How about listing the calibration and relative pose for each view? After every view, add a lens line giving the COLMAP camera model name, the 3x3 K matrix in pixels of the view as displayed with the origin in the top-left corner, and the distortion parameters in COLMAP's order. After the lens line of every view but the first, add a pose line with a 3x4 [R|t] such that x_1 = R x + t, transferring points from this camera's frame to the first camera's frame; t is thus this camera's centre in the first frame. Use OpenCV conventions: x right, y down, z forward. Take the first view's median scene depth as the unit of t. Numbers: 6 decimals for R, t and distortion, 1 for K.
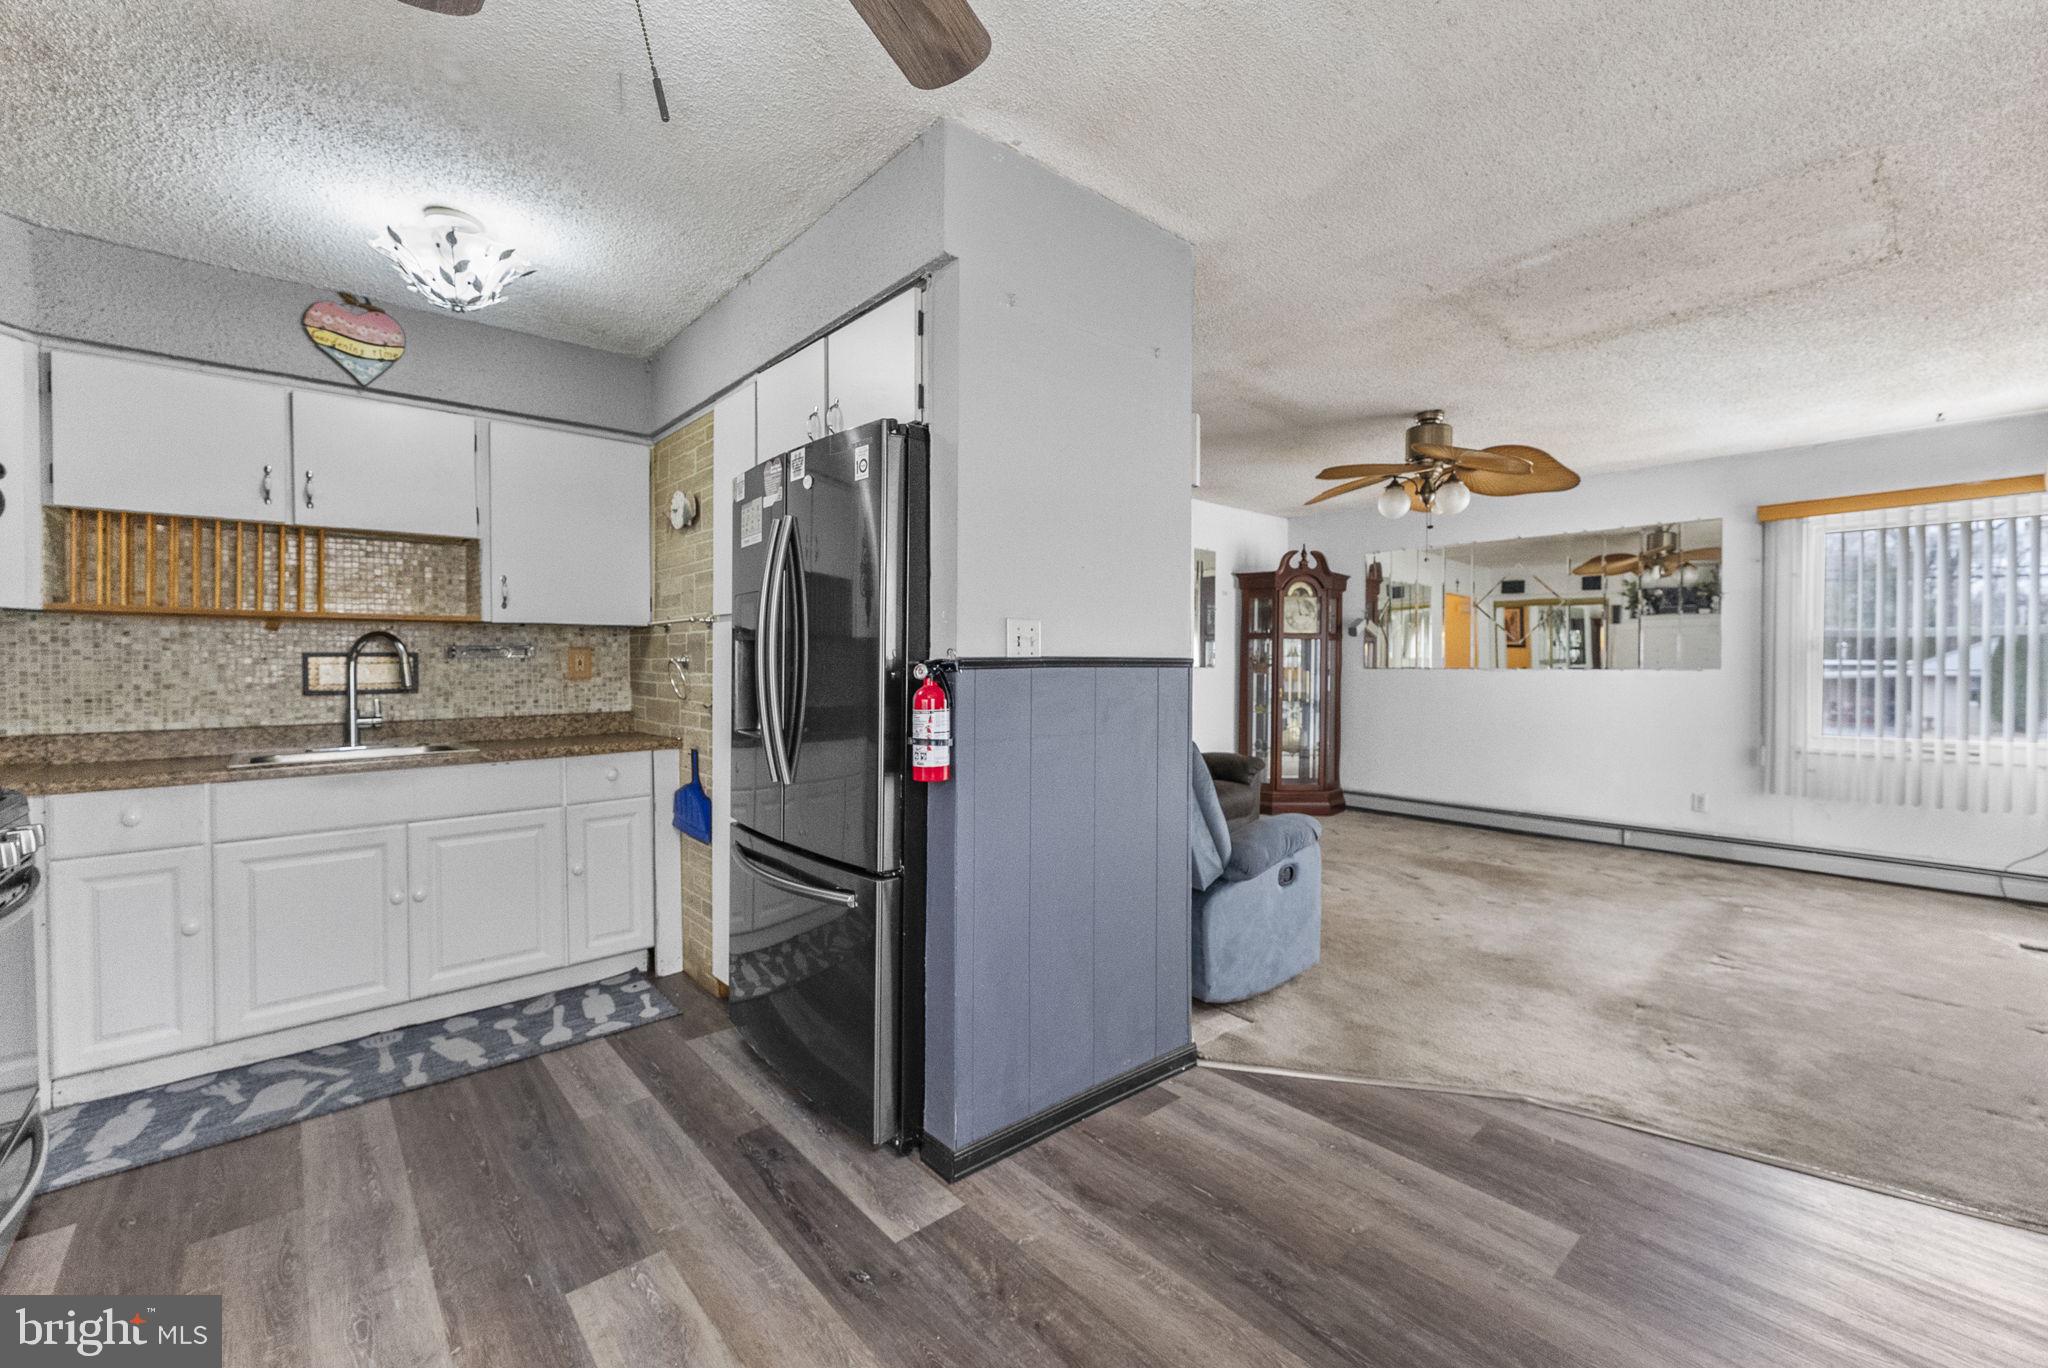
lens RADIAL K [[838.6, 0, 1016.5], [0, 838.6, 663.1], [0, 0, 1]] dist [-0.001283, -0.001133]
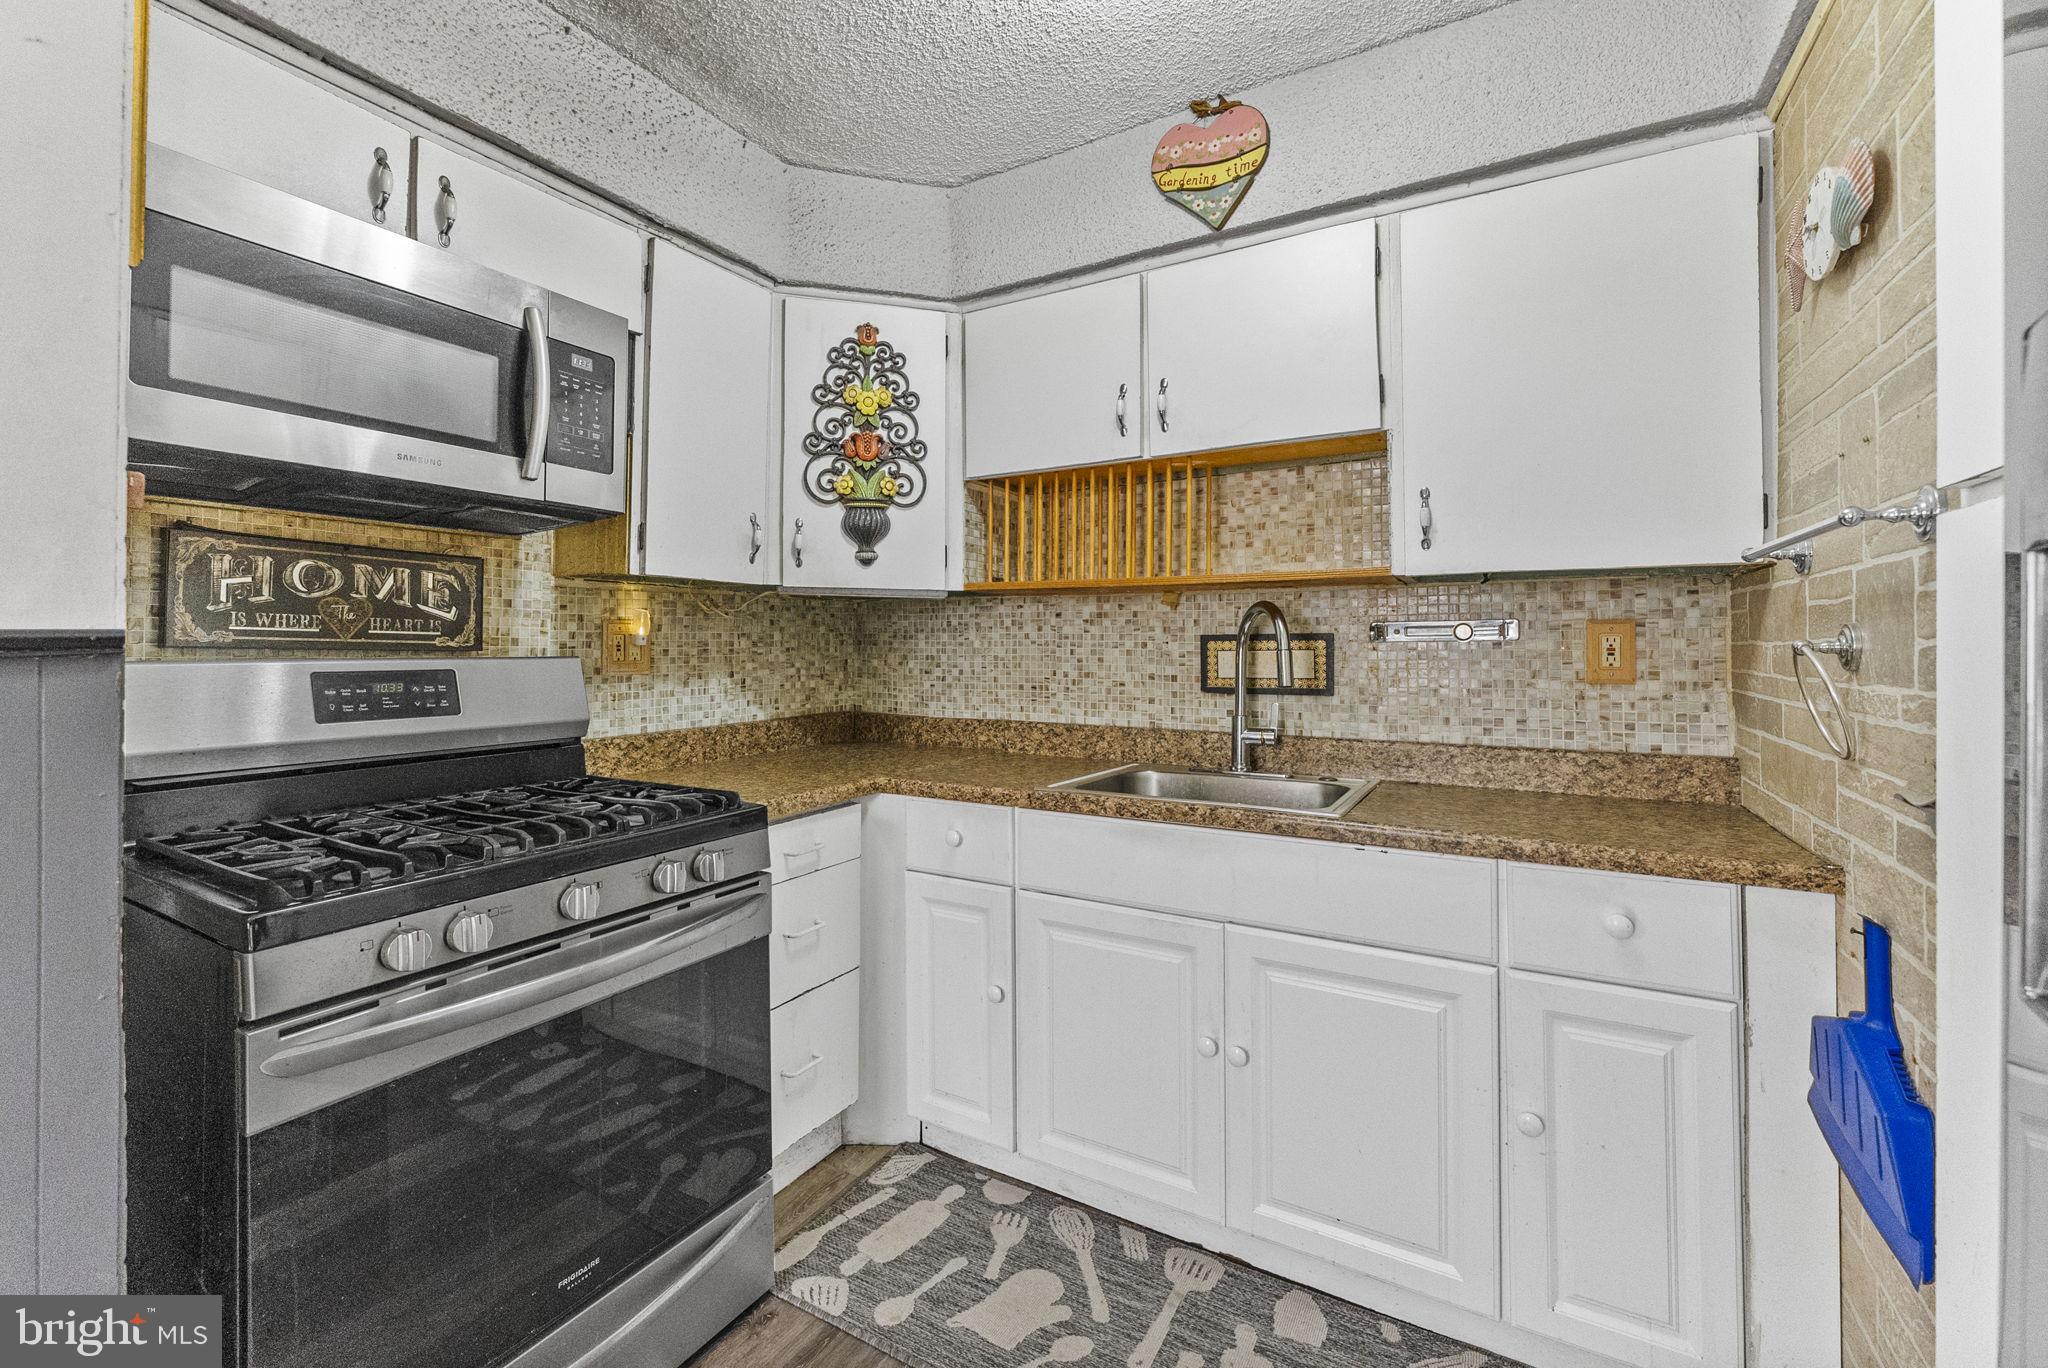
lens RADIAL K [[838.6, 0, 1037.8], [0, 838.6, 635.7], [0, 0, 1]] dist [-0.001283, -0.001133]
pose [[0.323512, -0.008301, -0.946187, -0.192454], [-0.004034, 0.999940, -0.010152, -0.003317], [0.946215, 0.007101, 0.323460, 0.622704]]
